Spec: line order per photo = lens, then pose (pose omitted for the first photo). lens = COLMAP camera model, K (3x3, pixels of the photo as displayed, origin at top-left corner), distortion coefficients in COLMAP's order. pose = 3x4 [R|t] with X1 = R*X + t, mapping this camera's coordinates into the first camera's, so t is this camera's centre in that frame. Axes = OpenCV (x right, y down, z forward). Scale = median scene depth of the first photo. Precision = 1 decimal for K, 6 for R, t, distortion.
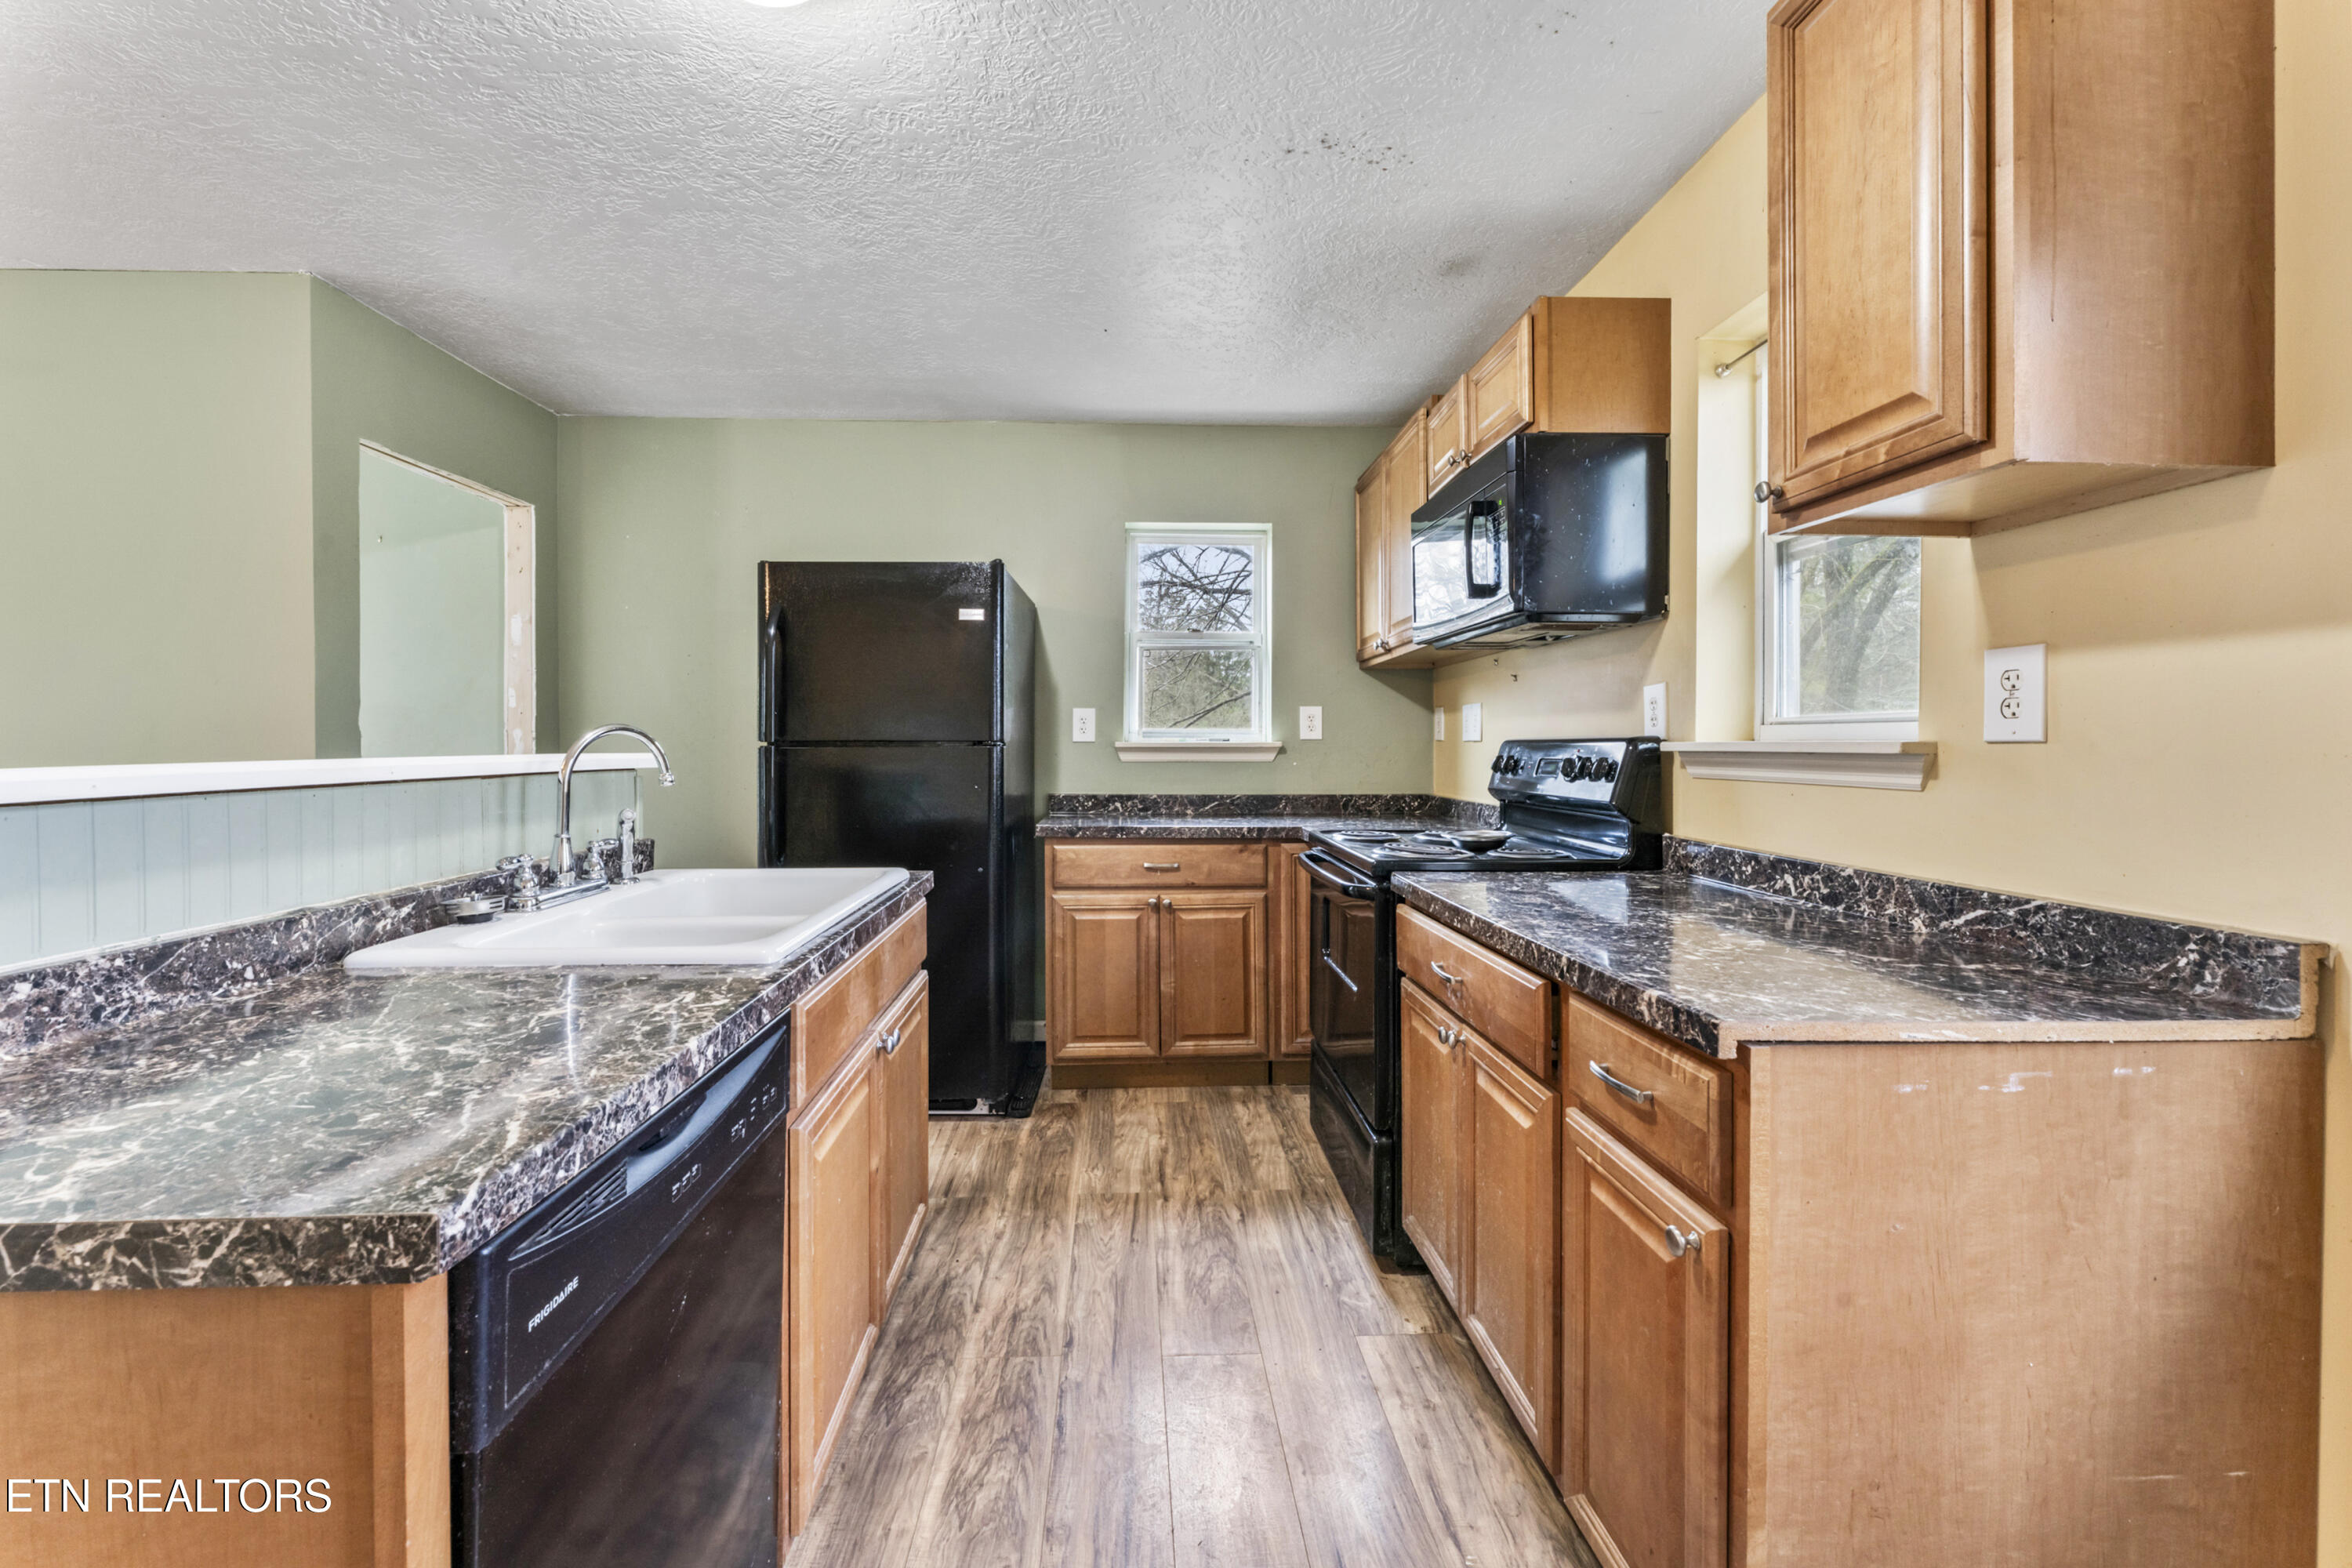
lens RADIAL K [[959.7, 0, 1159.9], [0, 959.7, 751.2], [0, 0, 1]] dist [-0.001057, -0.000133]
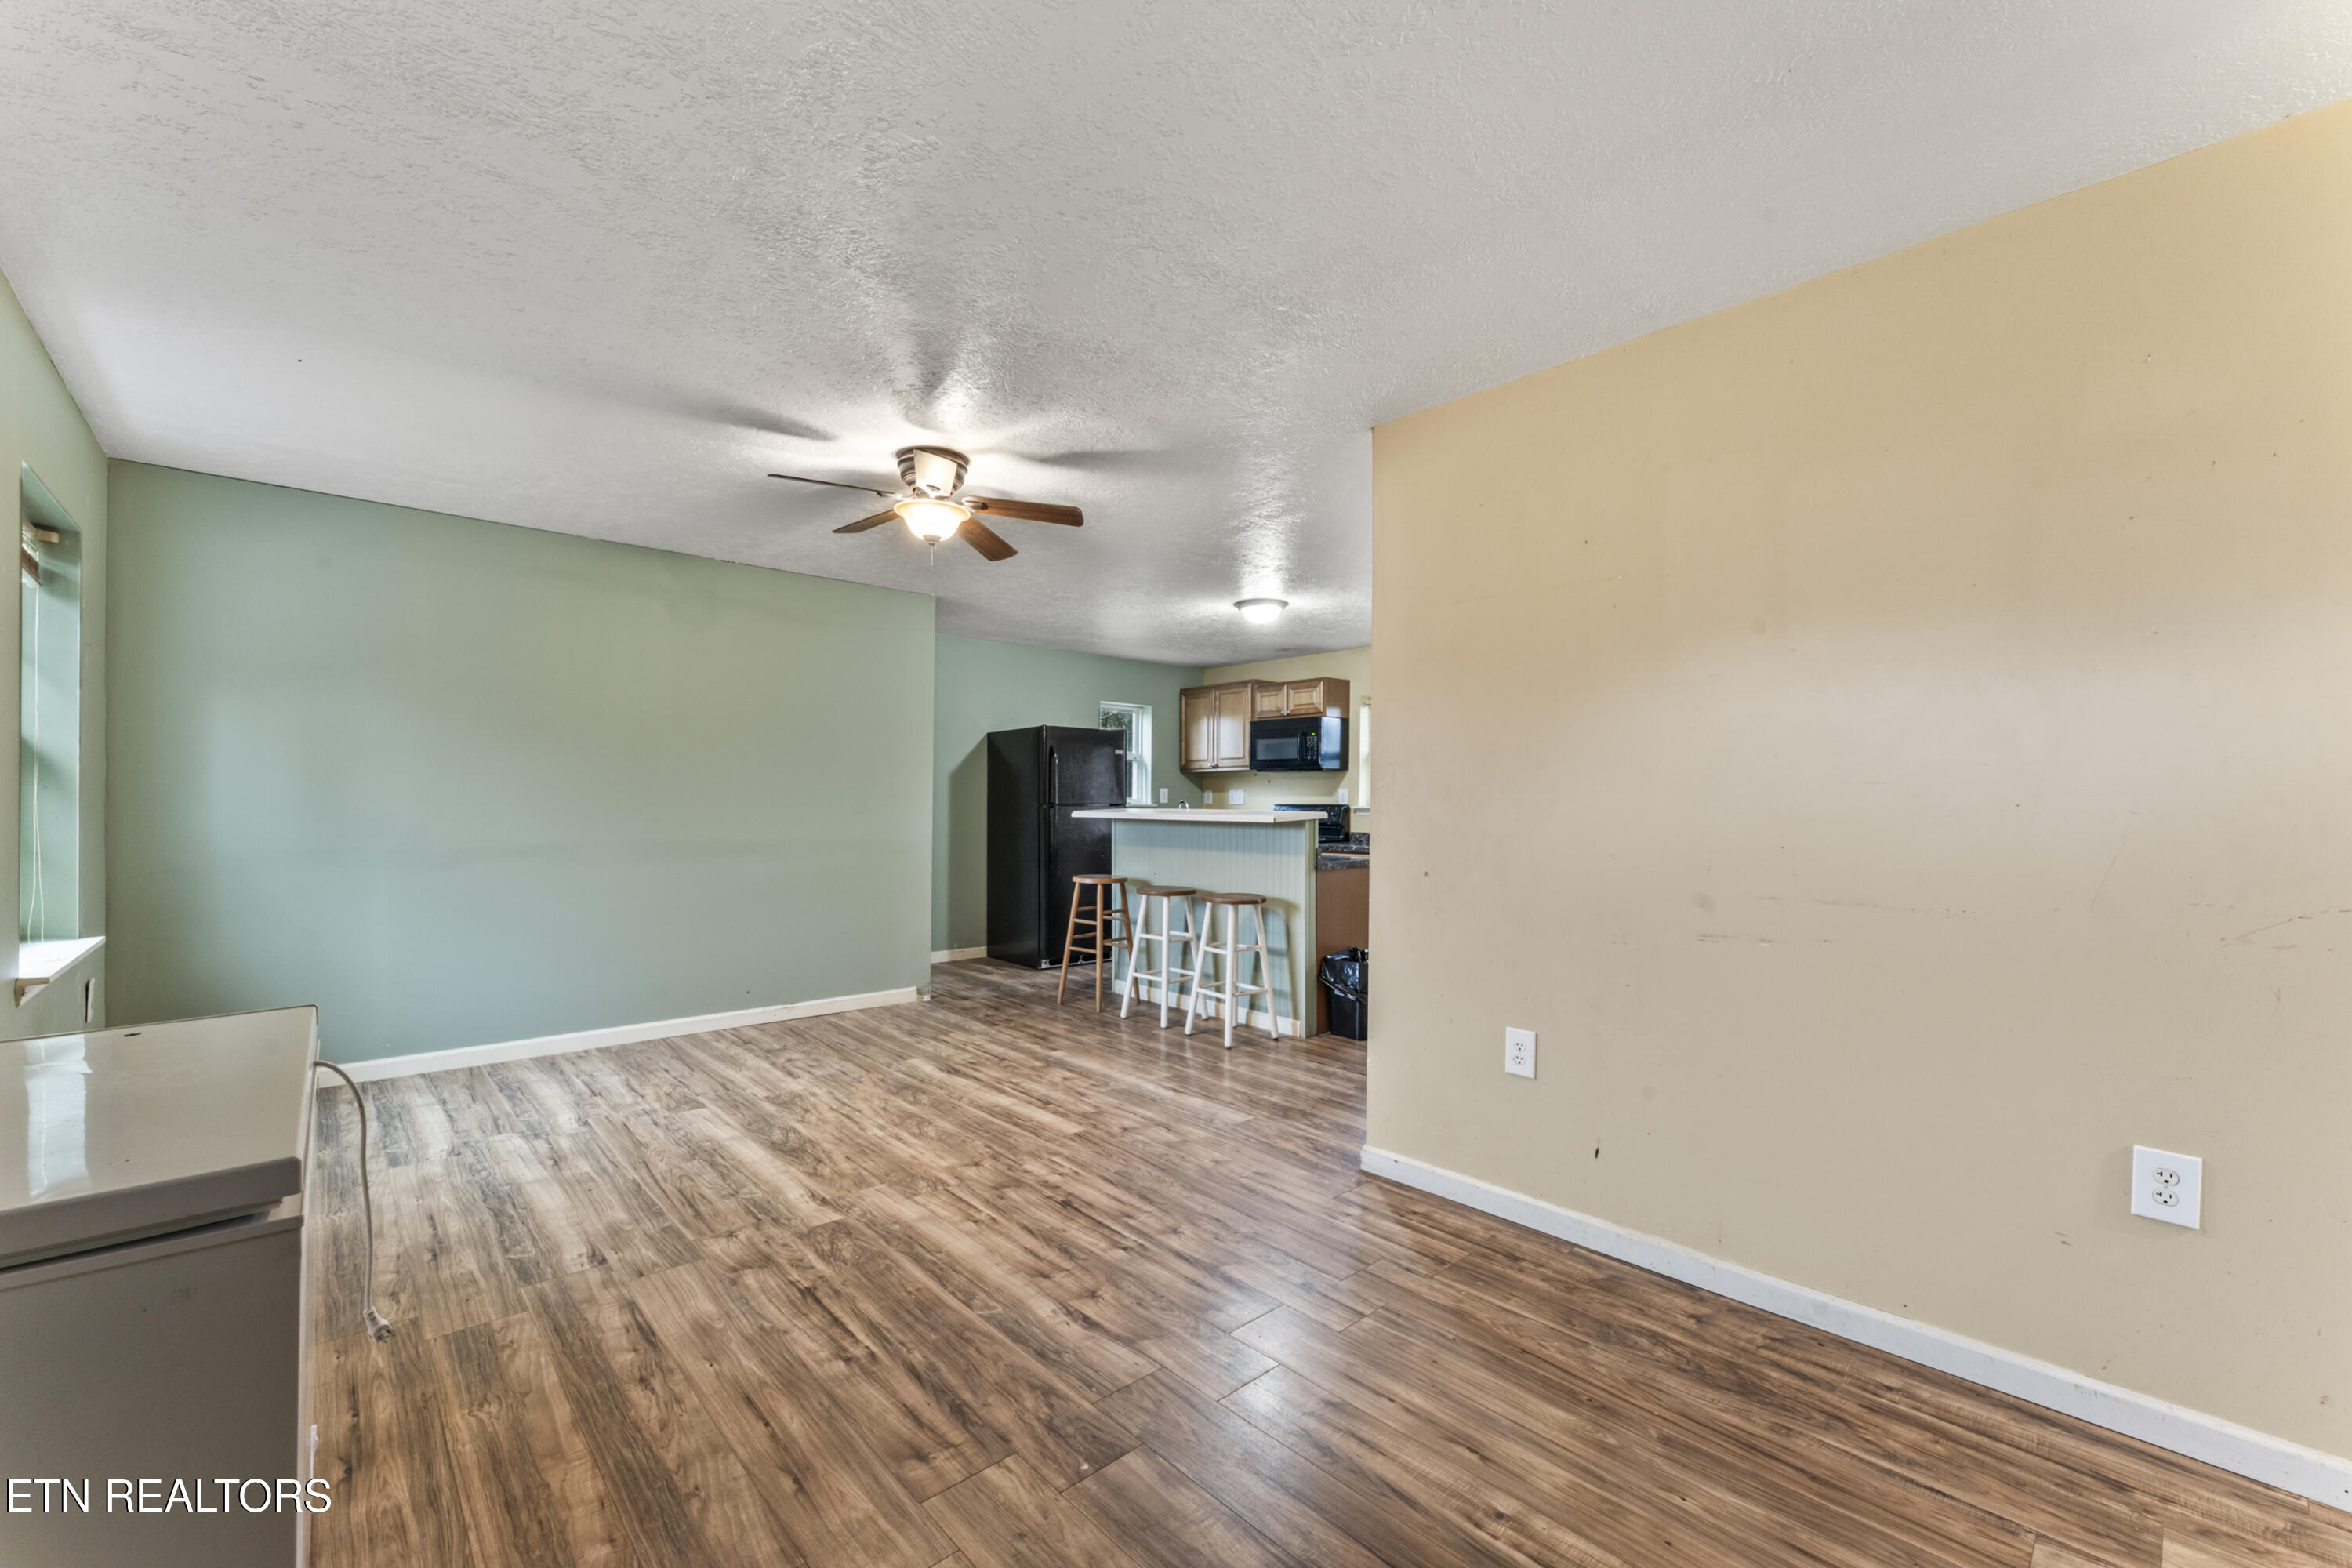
lens RADIAL K [[953.7, 0, 1172.8], [0, 953.7, 814.5], [0, 0, 1]] dist [-0.002775, -0.000240]
pose [[0.762269, -0.003923, 0.647248, -2.350996], [-0.000989, 0.999973, 0.007226, -0.002114], [-0.647259, -0.006148, 0.762245, -1.320397]]
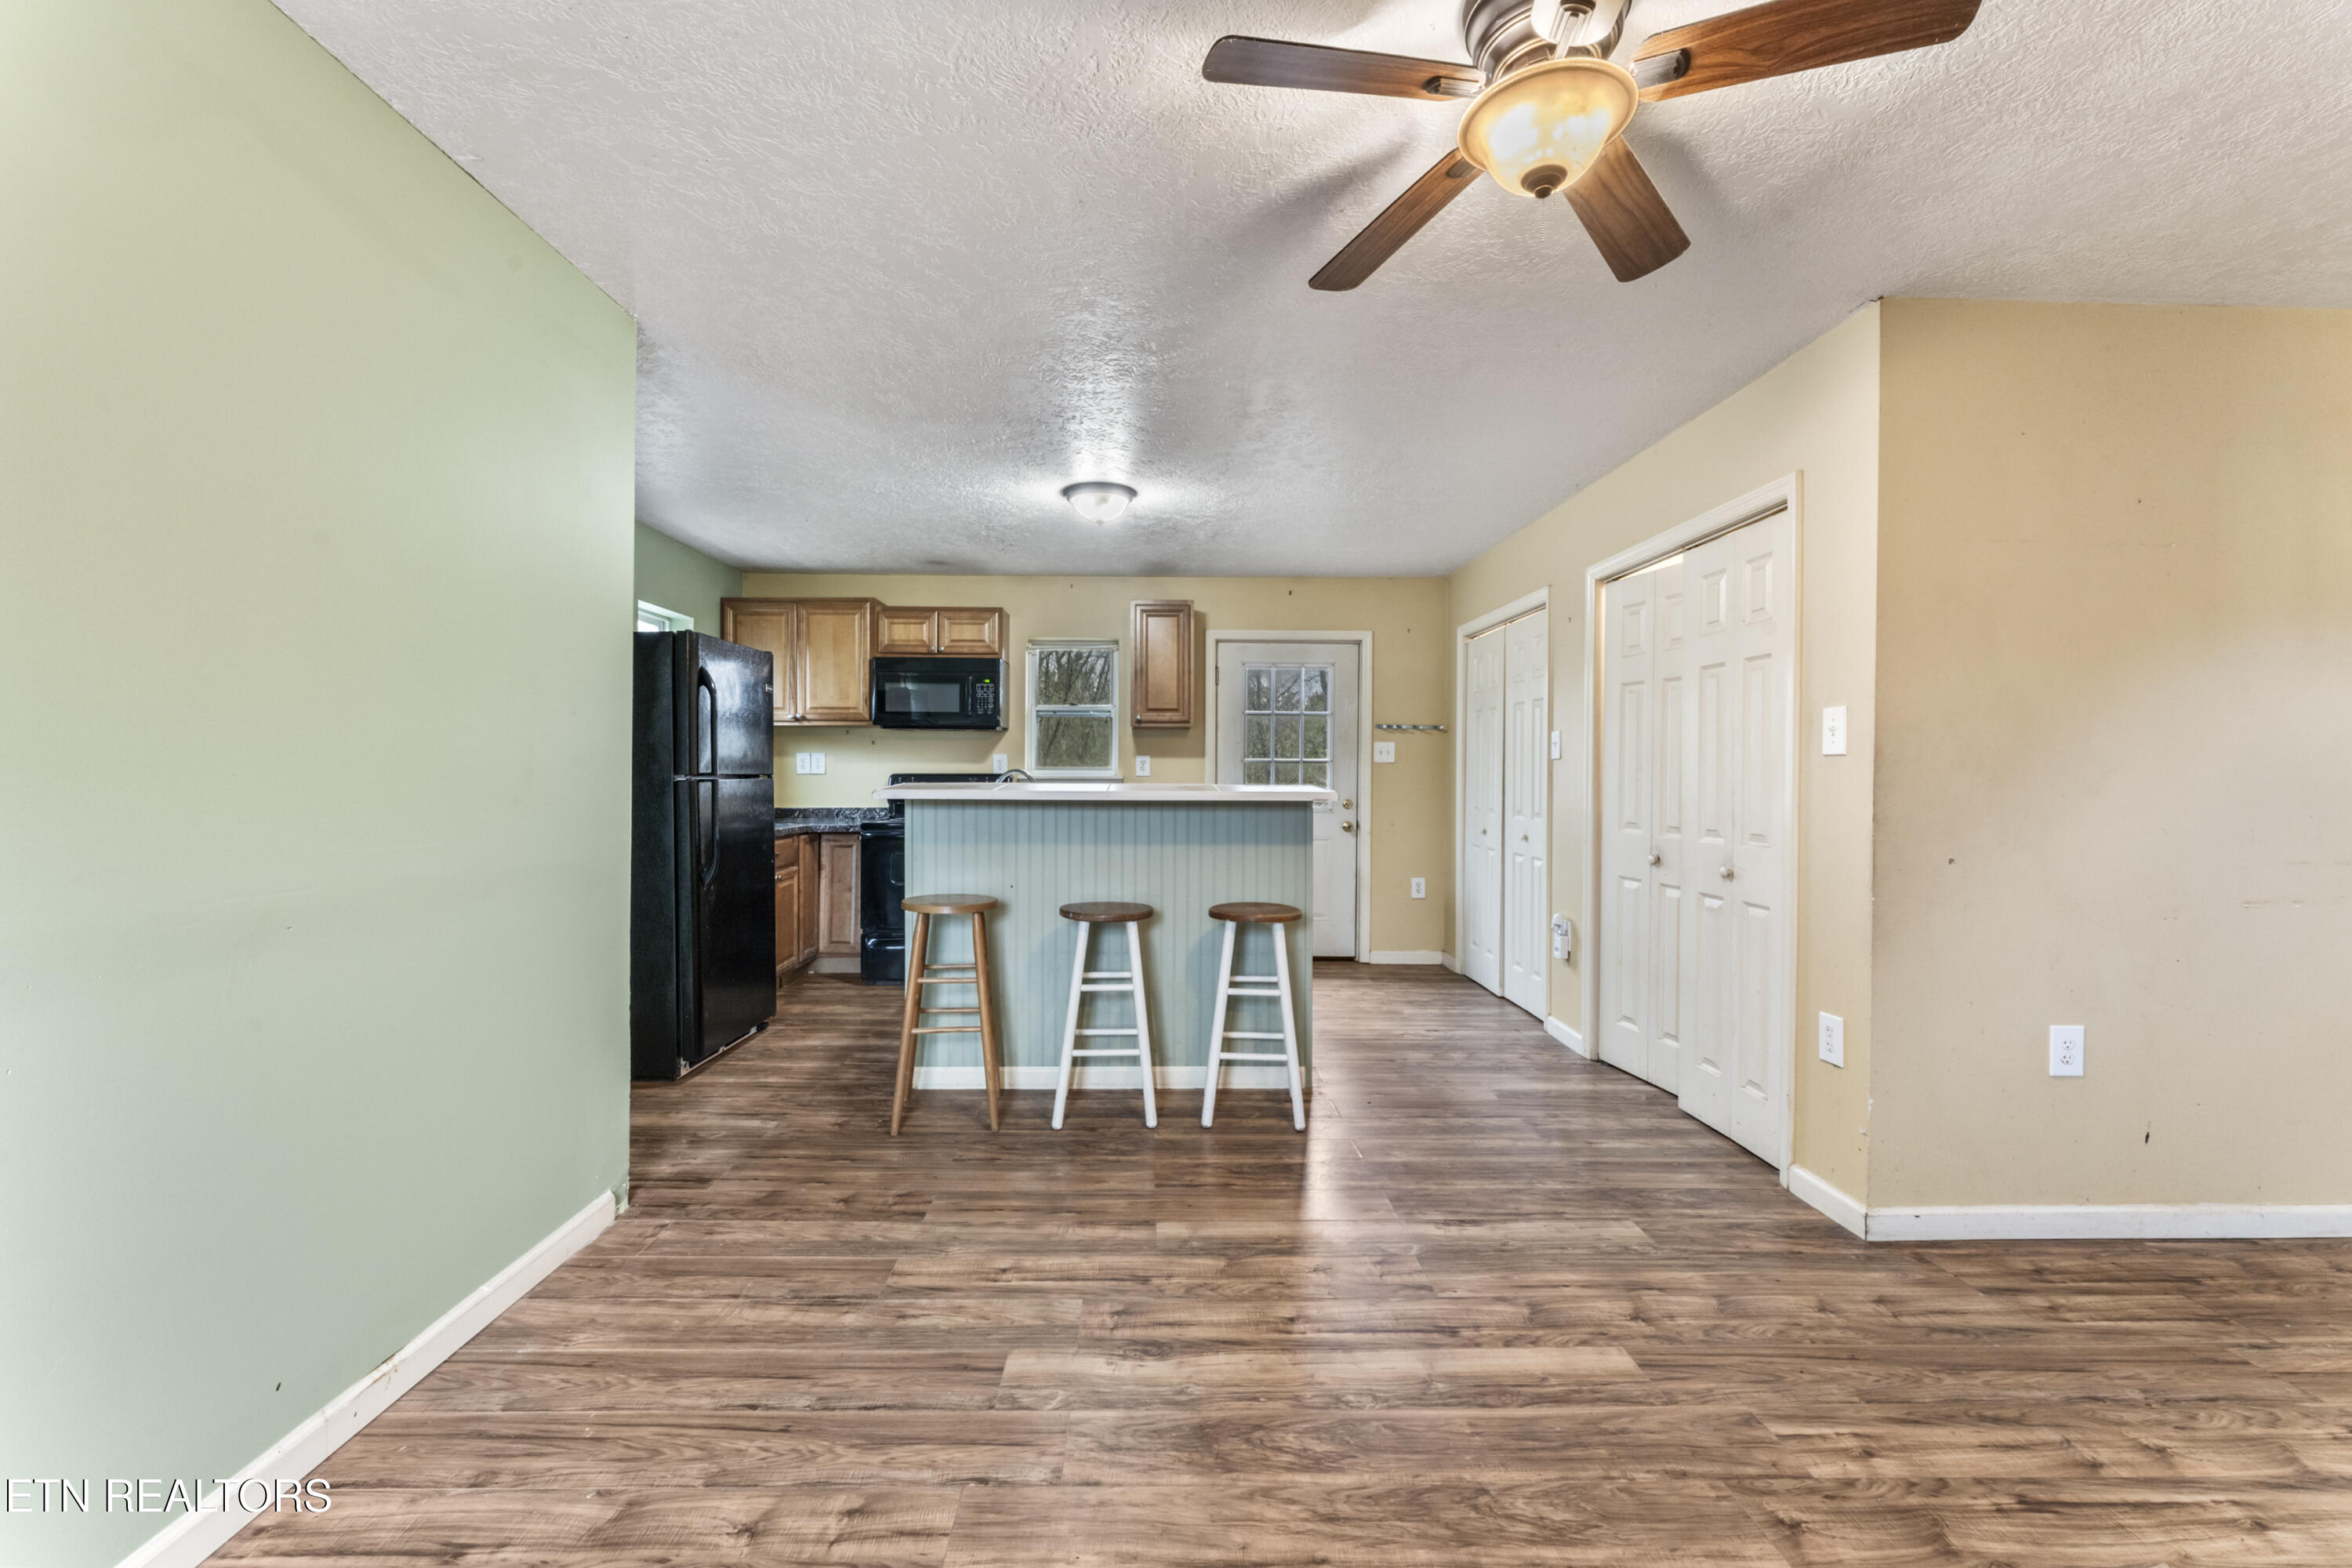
lens RADIAL K [[959.7, 0, 1164.2], [0, 959.7, 778.9], [0, 0, 1]] dist [-0.001965, -0.000405]
pose [[0.017086, -0.006947, 0.999830, -2.351563], [0.003606, 0.999970, 0.006886, -0.017341], [-0.999848, 0.003488, 0.017111, 0.529332]]
